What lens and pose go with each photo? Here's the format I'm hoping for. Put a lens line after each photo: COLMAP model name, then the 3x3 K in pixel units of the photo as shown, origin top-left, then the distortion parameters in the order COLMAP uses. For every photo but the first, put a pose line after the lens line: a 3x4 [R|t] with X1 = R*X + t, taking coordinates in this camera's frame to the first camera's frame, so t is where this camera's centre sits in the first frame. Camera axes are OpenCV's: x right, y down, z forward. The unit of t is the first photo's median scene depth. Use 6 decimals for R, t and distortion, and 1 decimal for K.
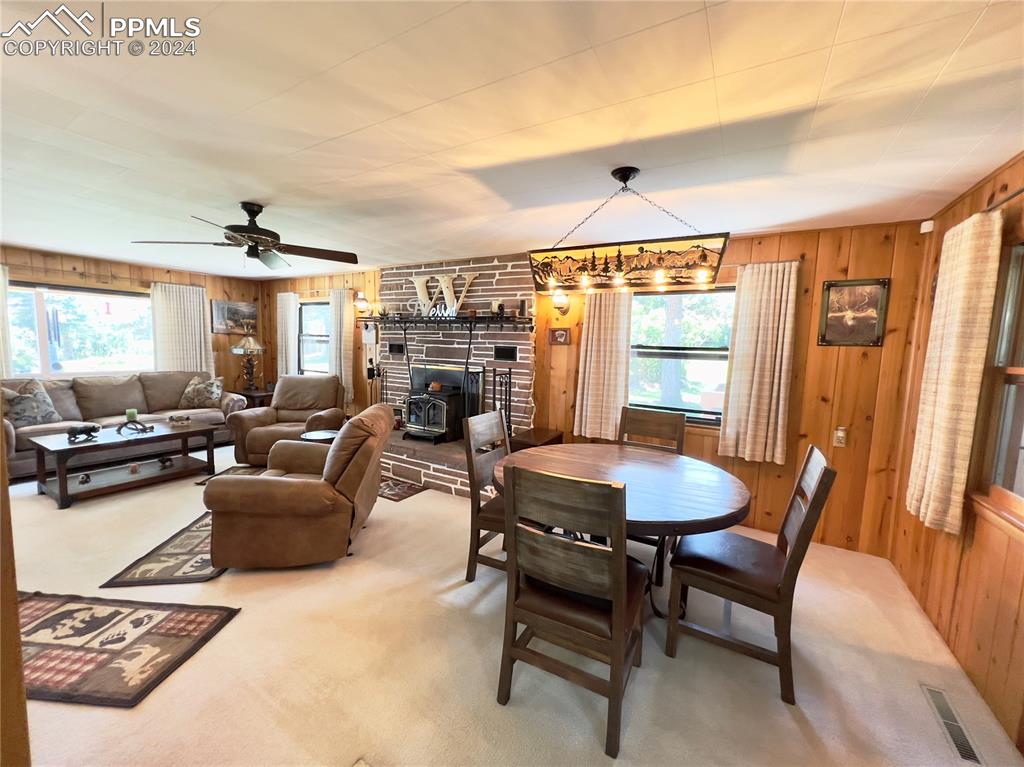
lens RADIAL K [[410.0, 0, 511.3], [0, 410.0, 385.2], [0, 0, 1]] dist [-0.002301, 0.000324]
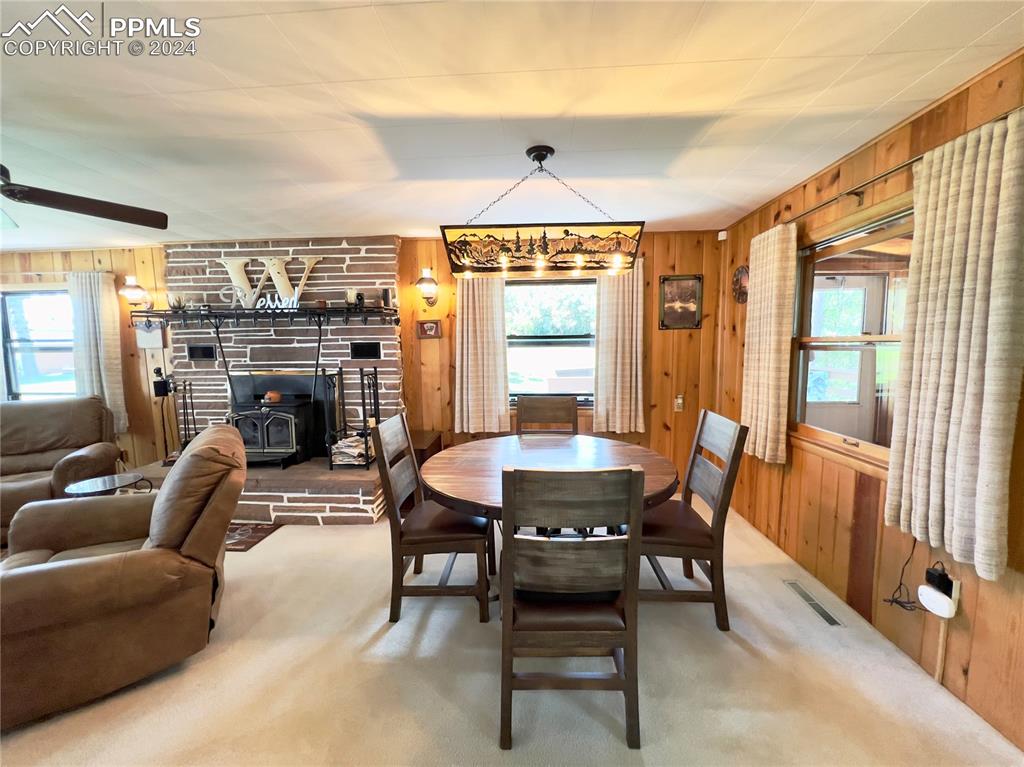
lens RADIAL K [[410.0, 0, 511.9], [0, 410.0, 384.9], [0, 0, 1]] dist [-0.002301, 0.000324]
pose [[0.892865, -0.084241, 0.442375, -0.175996], [0.083400, 0.996287, 0.021390, 0.002376], [-0.442534, 0.017796, 0.896575, 0.116008]]
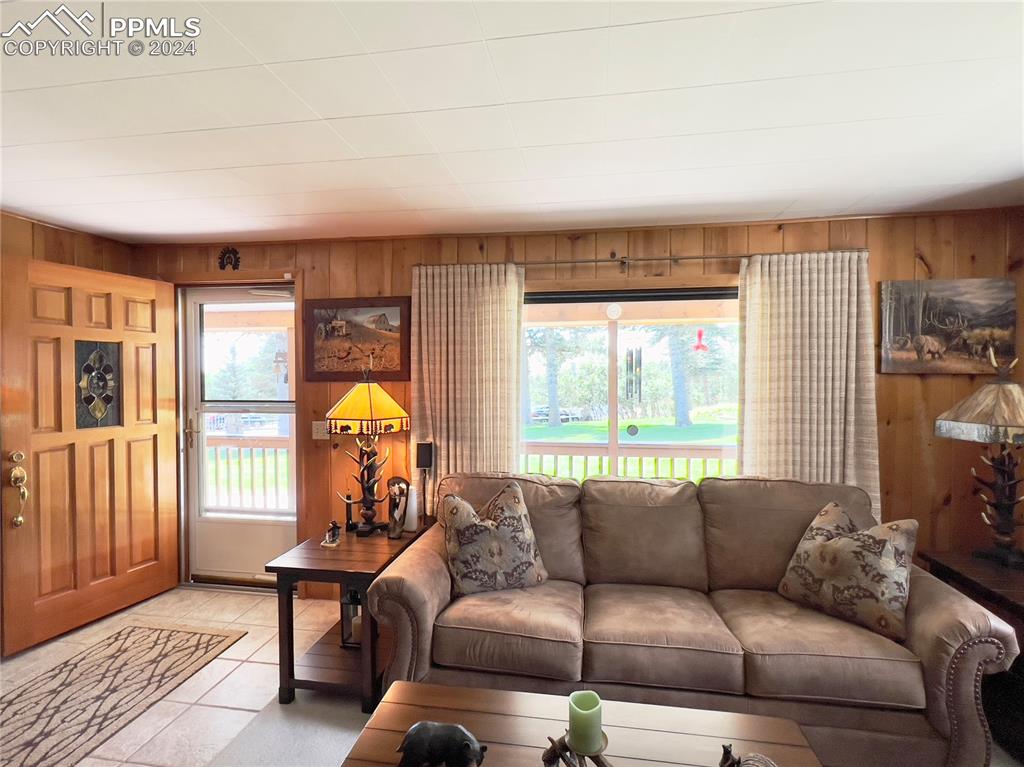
lens RADIAL K [[509.4, 0, 516.6], [0, 509.4, 384.8], [0, 0, 1]] dist [0.001821, 0.000894]
pose [[0.361385, -0.013731, -0.932315, -0.821632], [-0.080380, 0.995710, -0.045822, -0.137859], [0.928945, 0.091499, 0.358731, 1.047469]]
